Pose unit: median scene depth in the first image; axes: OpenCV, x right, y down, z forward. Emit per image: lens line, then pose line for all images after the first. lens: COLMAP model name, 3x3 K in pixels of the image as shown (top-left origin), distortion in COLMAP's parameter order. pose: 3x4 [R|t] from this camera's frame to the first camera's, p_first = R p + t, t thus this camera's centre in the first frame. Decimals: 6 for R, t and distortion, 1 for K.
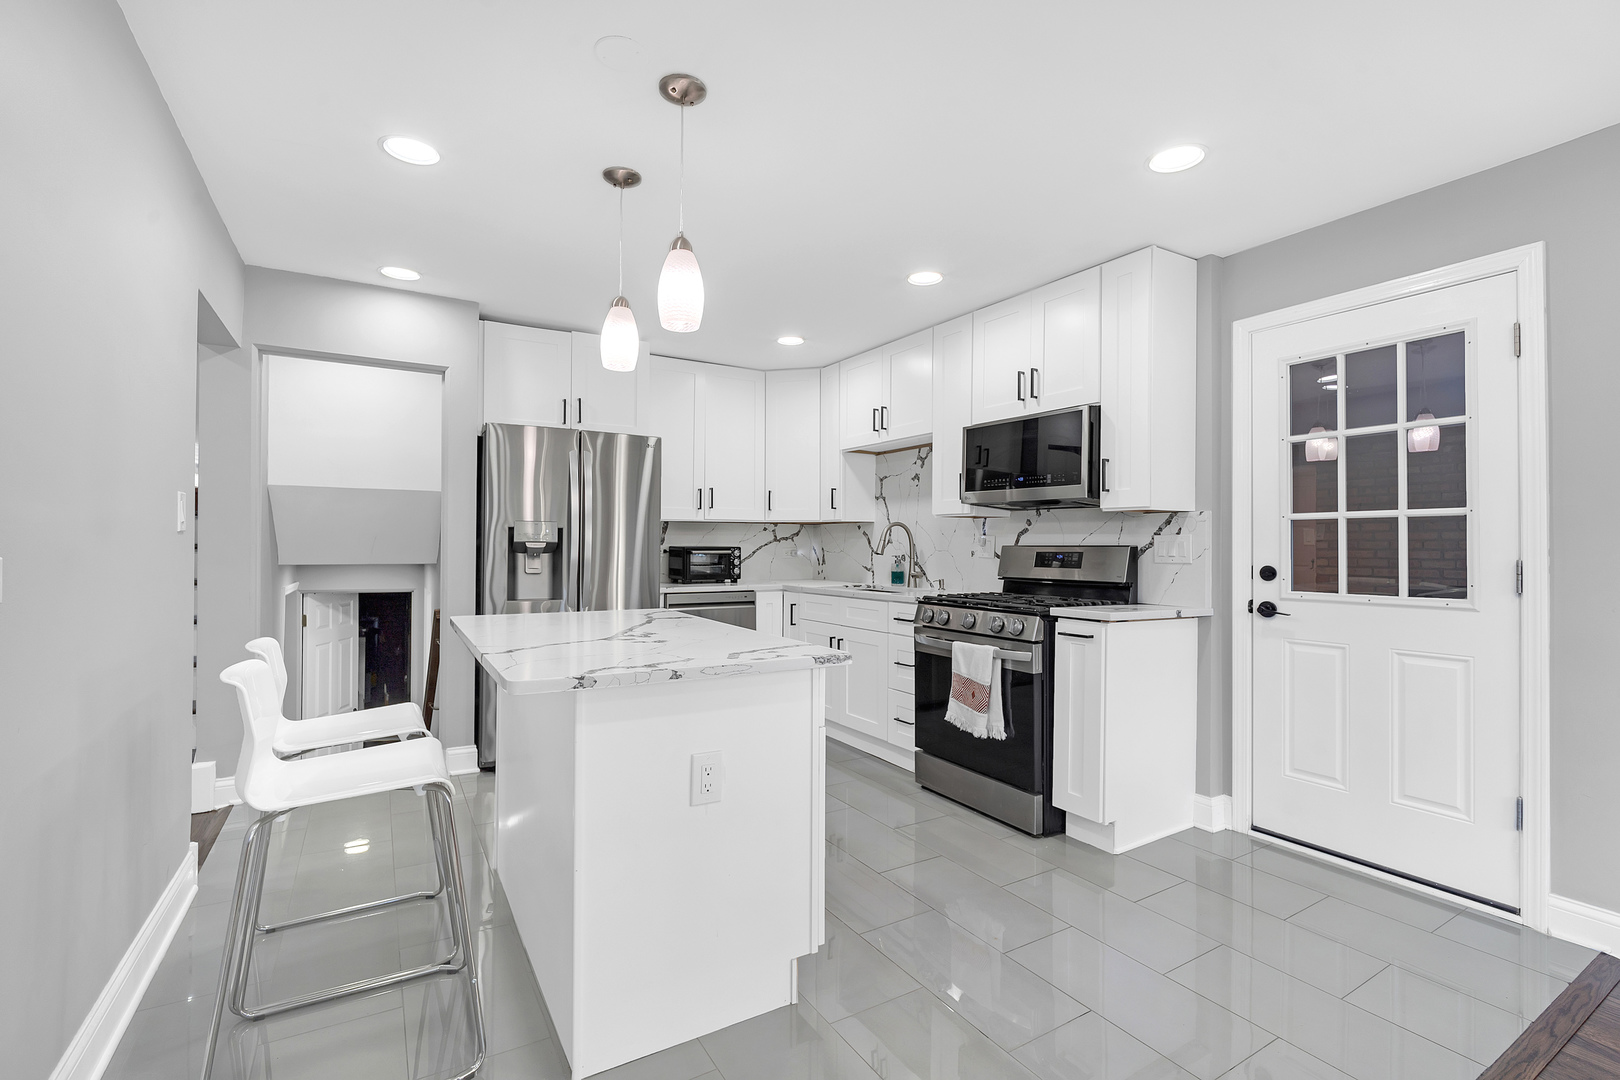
lens RADIAL K [[723.5, 0, 810.0], [0, 723.5, 540.0], [0, 0, 1]] dist [-0.003461, -0.000817]
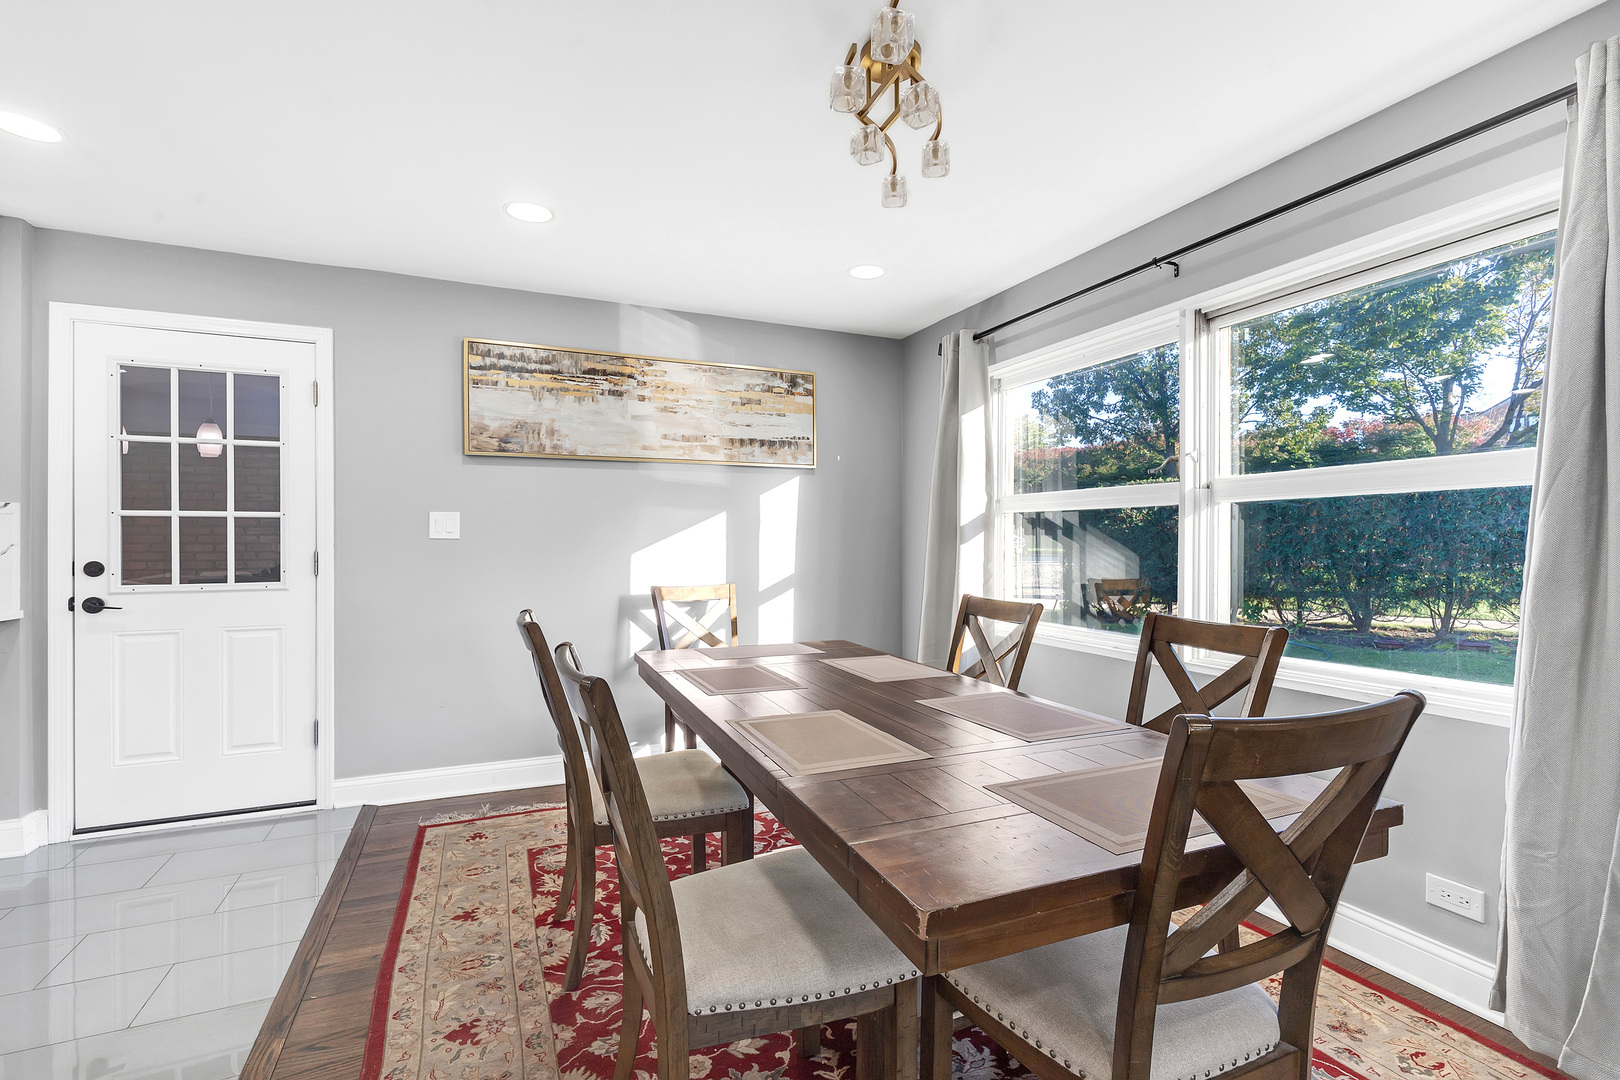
lens RADIAL K [[723.5, 0, 810.0], [0, 723.5, 540.0], [0, 0, 1]] dist [-0.003461, -0.000817]
pose [[0.115376, -0.002434, 0.993319, -0.230448], [-0.007898, 0.999963, 0.003368, -0.004878], [-0.993290, -0.008234, 0.115353, -0.089501]]
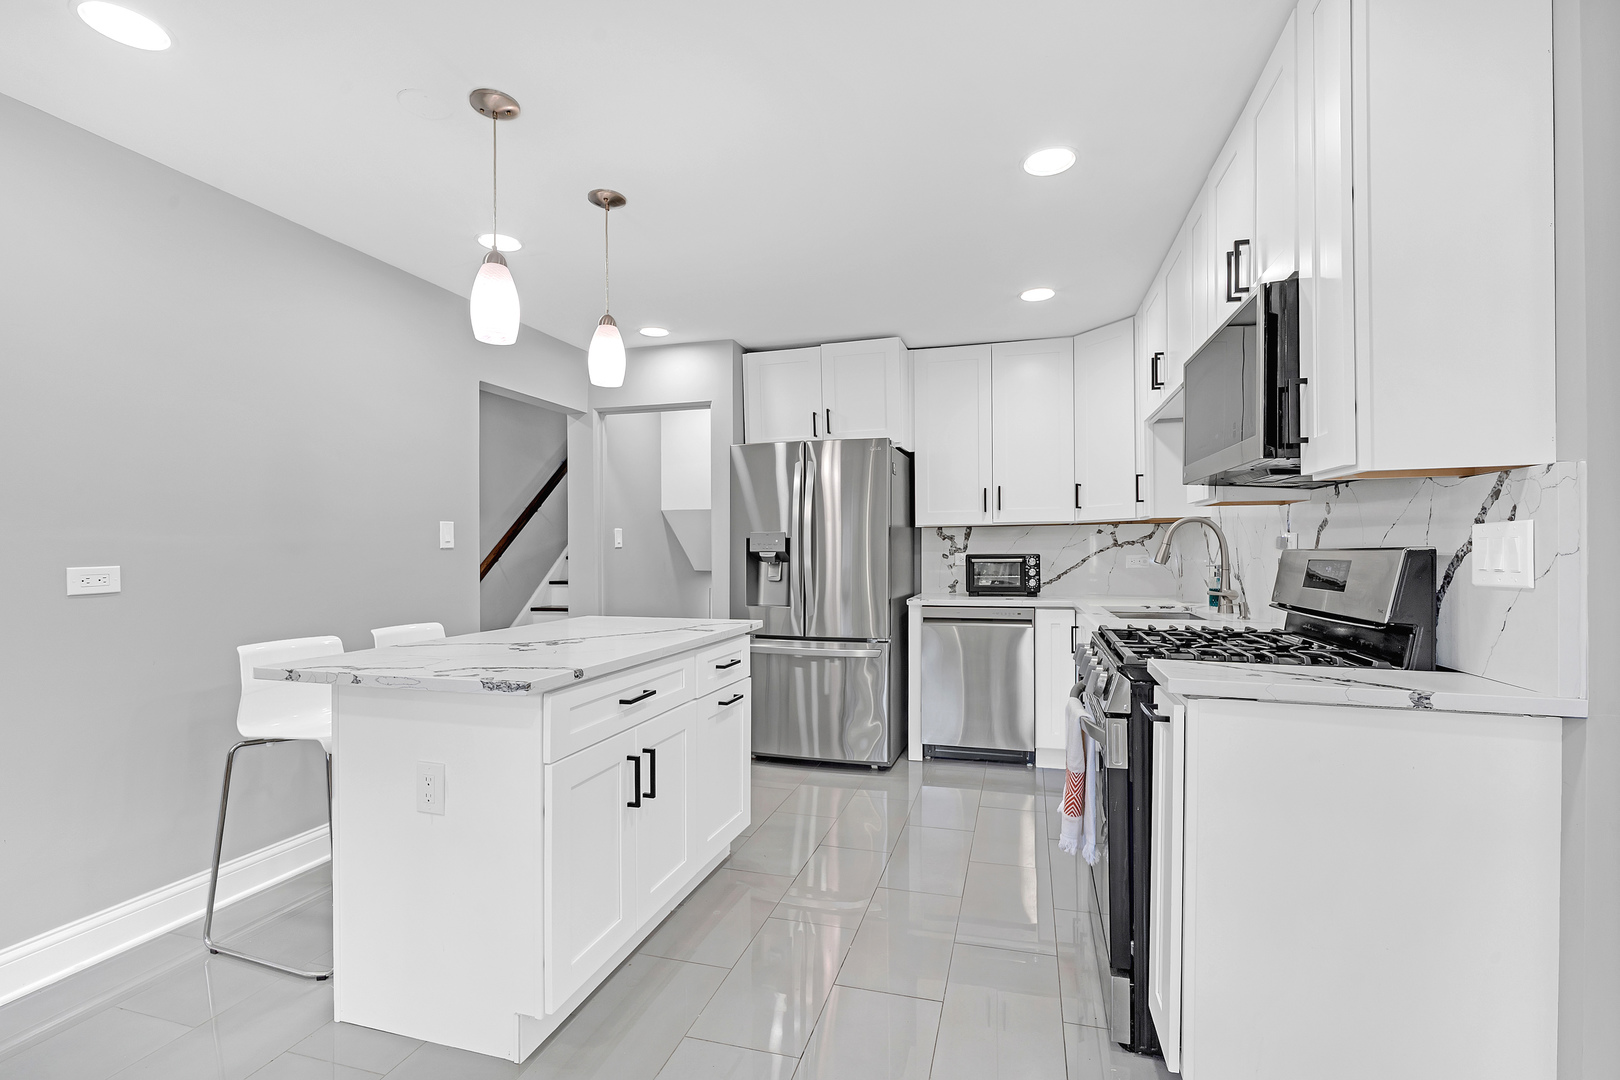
lens RADIAL K [[723.5, 0, 810.0], [0, 723.5, 540.0], [0, 0, 1]] dist [-0.003461, -0.000817]
pose [[0.681817, -0.022613, -0.731173, 0.542432], [0.015467, 0.999744, -0.016497, 0.004829], [0.731359, -0.000061, 0.681992, 0.395187]]
